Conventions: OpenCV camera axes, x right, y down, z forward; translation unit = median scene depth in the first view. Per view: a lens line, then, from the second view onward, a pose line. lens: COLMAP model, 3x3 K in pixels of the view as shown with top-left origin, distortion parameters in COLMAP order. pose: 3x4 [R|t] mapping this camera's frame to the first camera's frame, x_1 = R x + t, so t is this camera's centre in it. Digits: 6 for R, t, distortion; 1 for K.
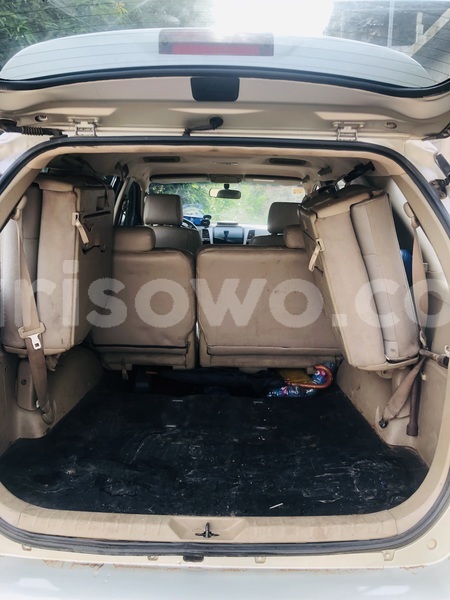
lens RADIAL K [[505.3, 0, 225.4], [0, 505.3, 299.7], [0, 0, 1]] dist [0.043107, -0.008721]
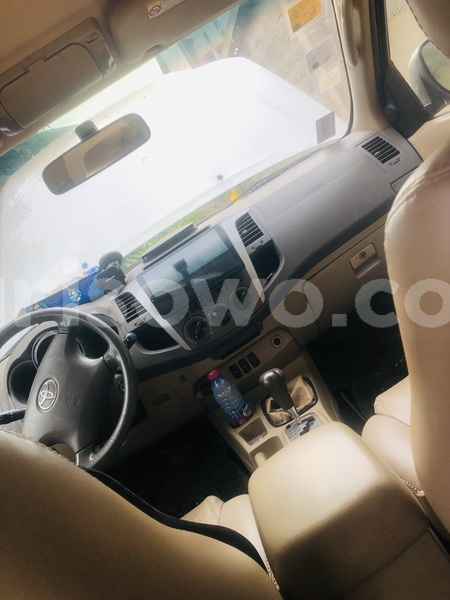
lens RADIAL K [[505.3, 0, 225.4], [0, 505.3, 299.7], [0, 0, 1]] dist [0.043107, -0.008721]
pose [[0.835521, -0.548964, -0.023332, 0.020988], [0.549248, 0.835623, 0.007799, -0.103981], [0.015215, -0.019331, 0.999697, 0.684398]]
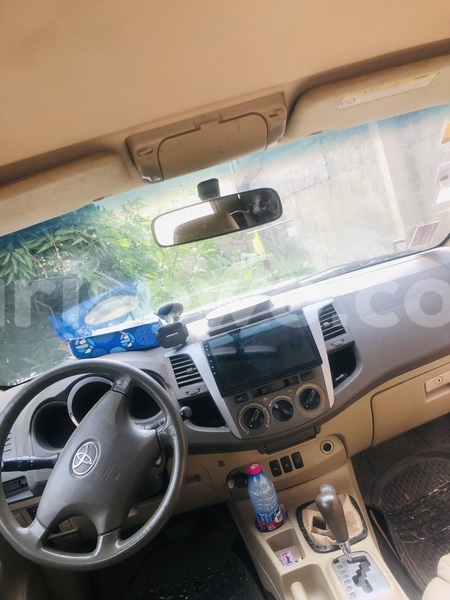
lens RADIAL K [[505.3, 0, 225.4], [0, 505.3, 299.7], [0, 0, 1]] dist [0.043107, -0.008721]
pose [[0.950062, -0.309775, 0.037719, -0.014391], [0.310659, 0.950306, -0.020261, -0.154979], [-0.029568, 0.030967, 0.999083, 0.709028]]
